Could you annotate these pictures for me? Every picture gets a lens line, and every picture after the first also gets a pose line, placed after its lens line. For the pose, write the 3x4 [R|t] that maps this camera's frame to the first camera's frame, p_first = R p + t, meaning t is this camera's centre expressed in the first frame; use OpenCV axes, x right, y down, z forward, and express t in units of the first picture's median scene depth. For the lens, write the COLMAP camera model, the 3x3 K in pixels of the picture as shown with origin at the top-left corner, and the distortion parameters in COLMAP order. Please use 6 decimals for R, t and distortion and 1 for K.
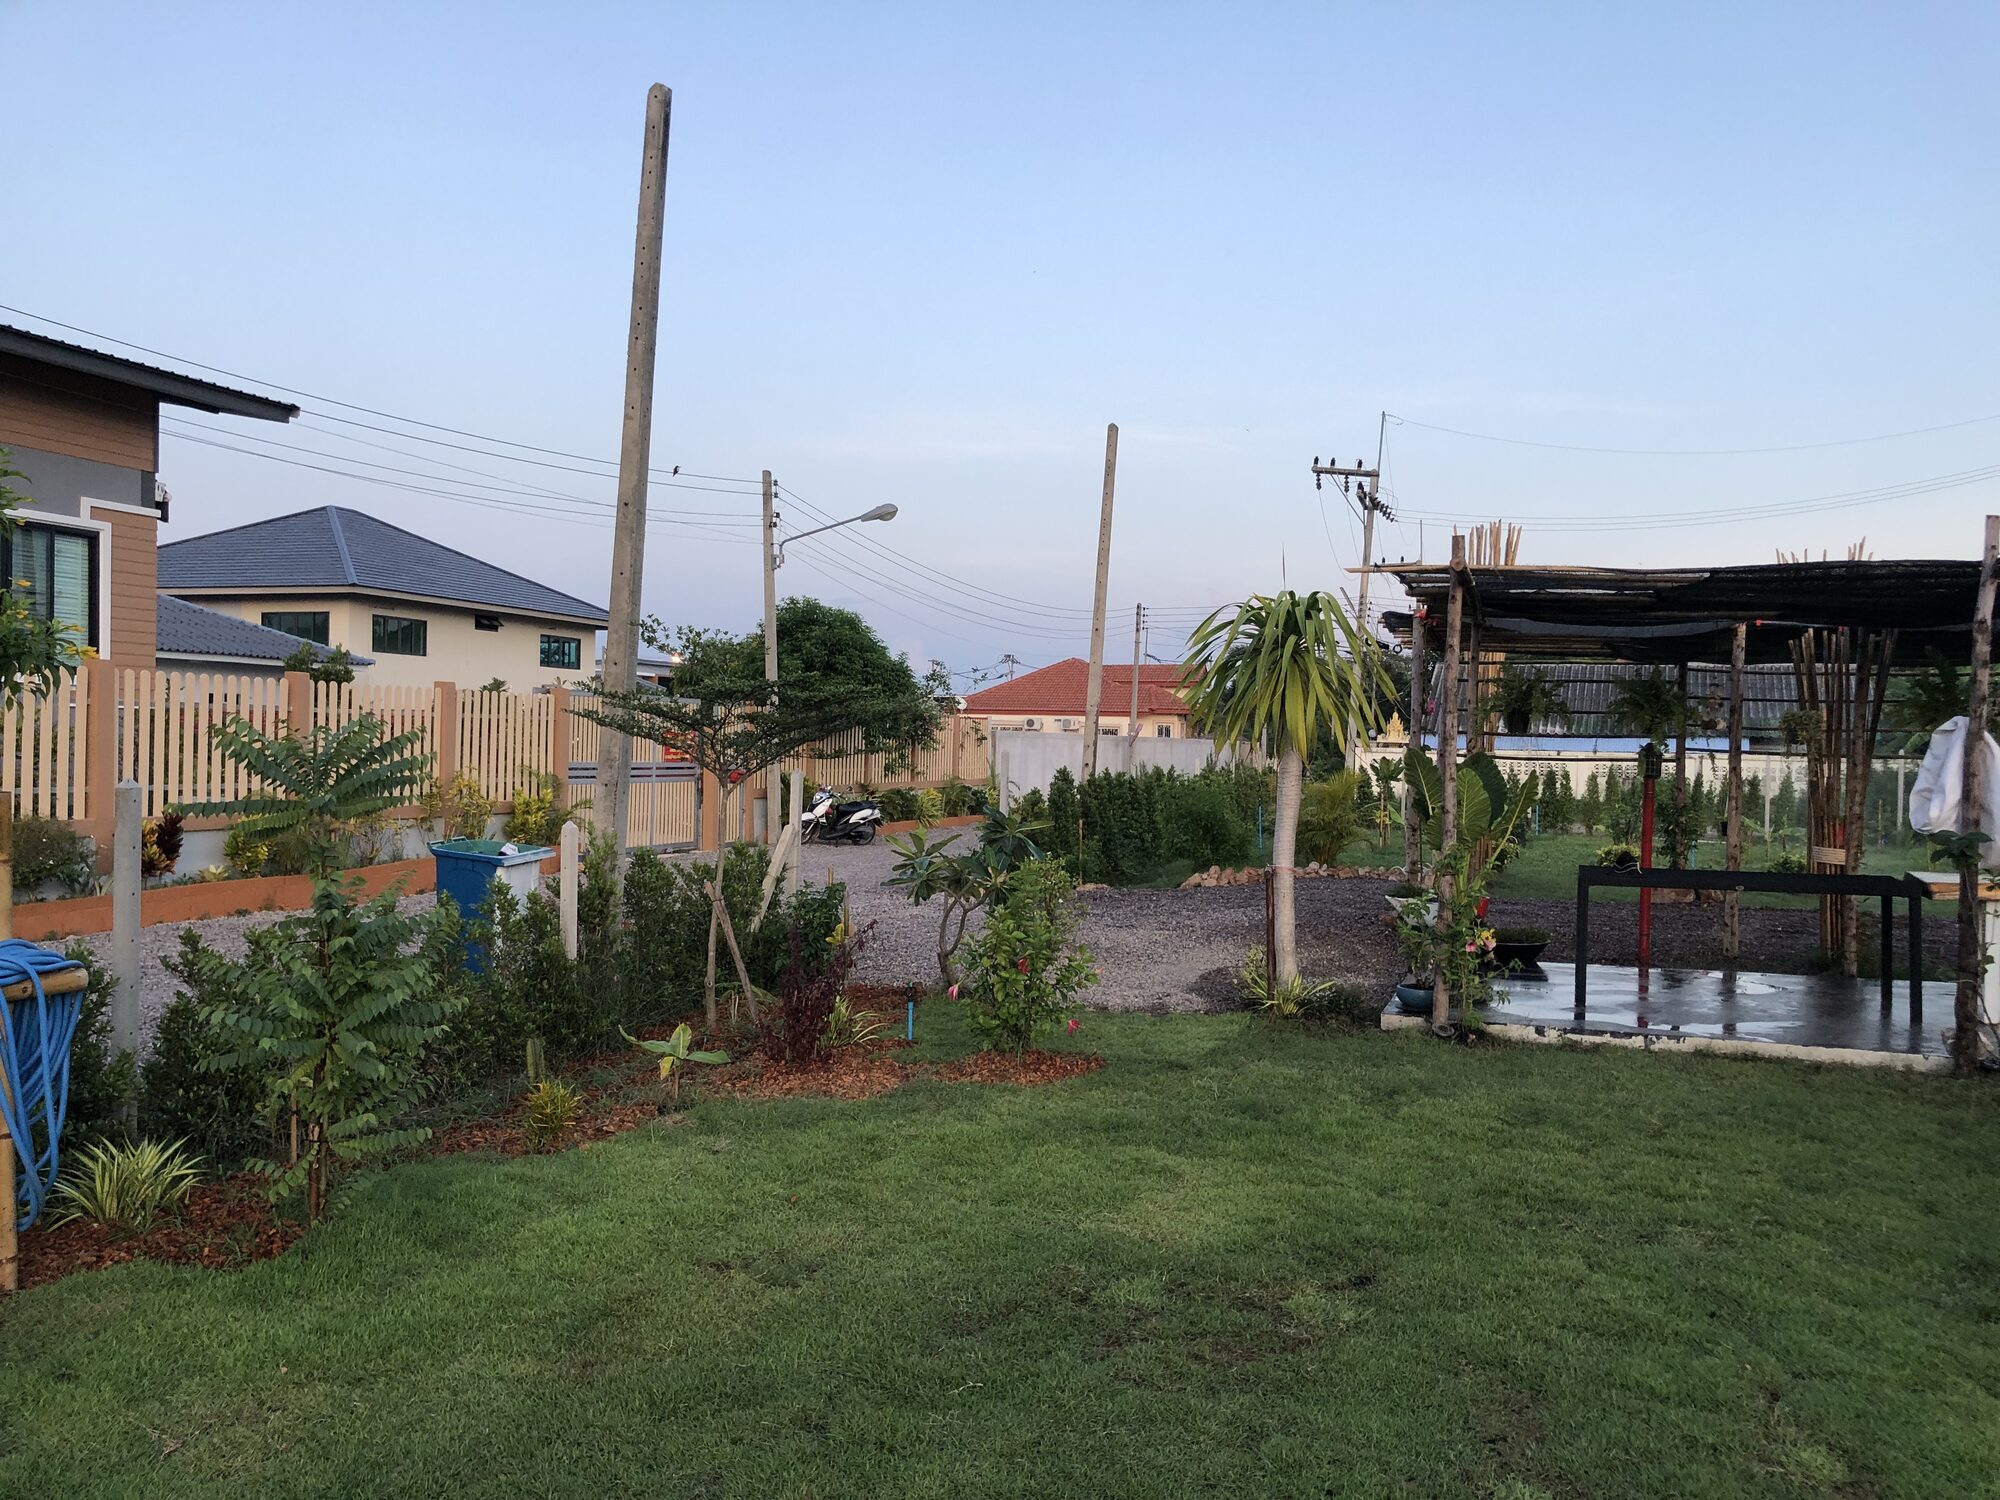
lens RADIAL K [[1631.5, 0, 1000.6], [0, 1631.5, 769.6], [0, 0, 1]] dist [0.012248, -0.017419]
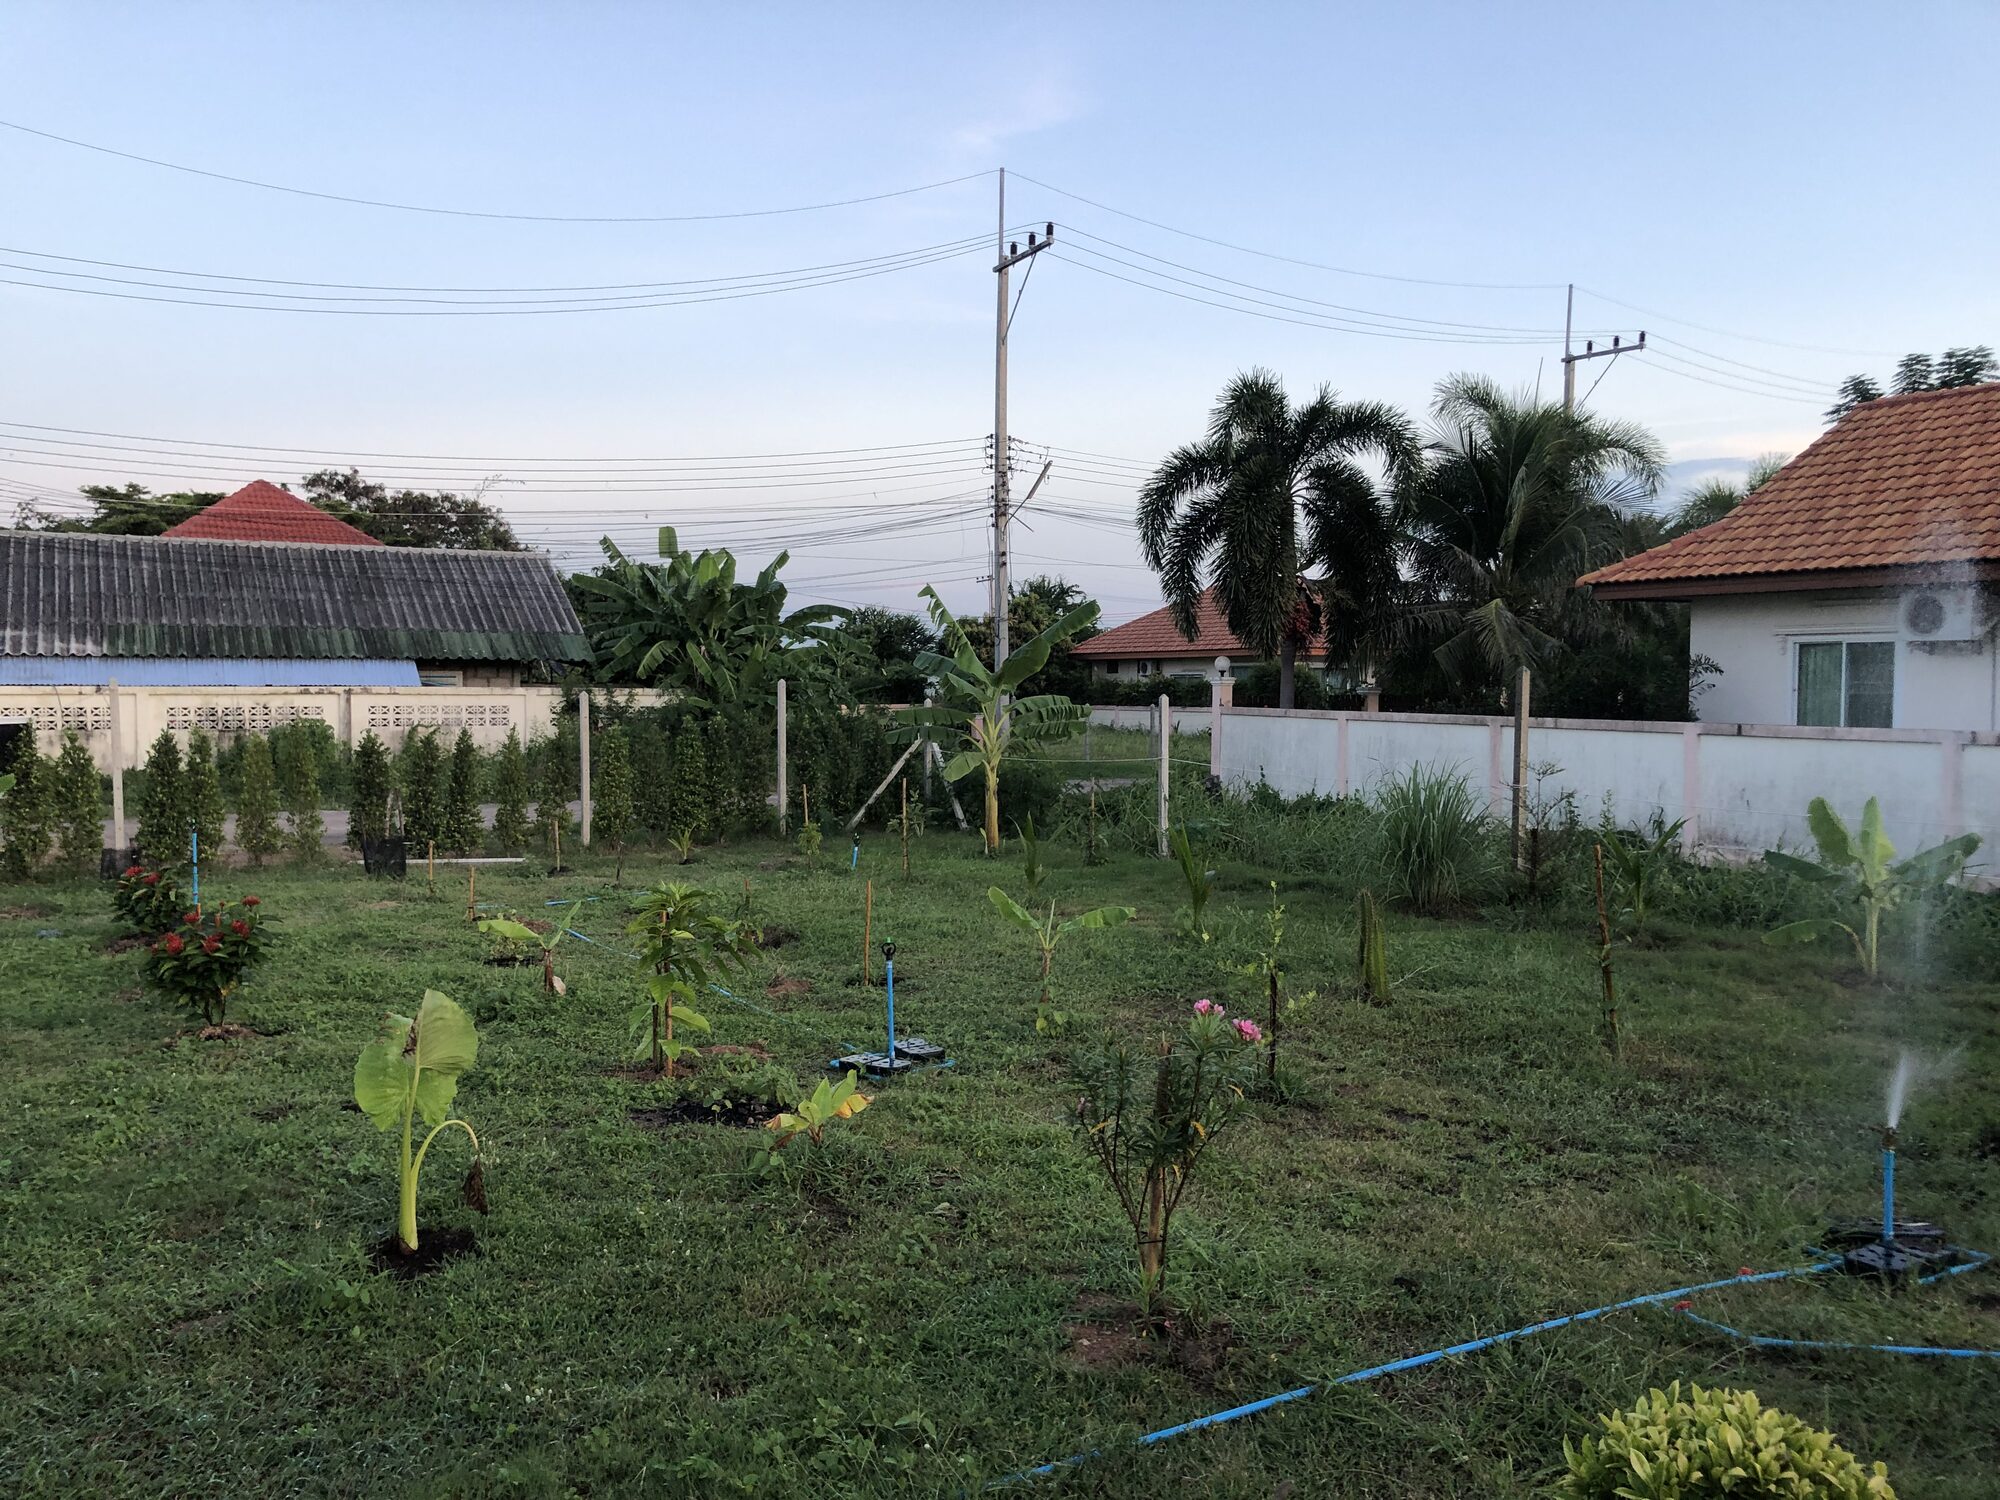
lens RADIAL K [[1631.5, 0, 1000.9], [0, 1631.5, 761.6], [0, 0, 1]] dist [0.012248, -0.017419]
pose [[0.625122, -0.055042, 0.778584, 0.092868], [0.020873, 0.998333, 0.053818, -0.009024], [-0.780248, -0.017391, 0.625229, 0.394014]]
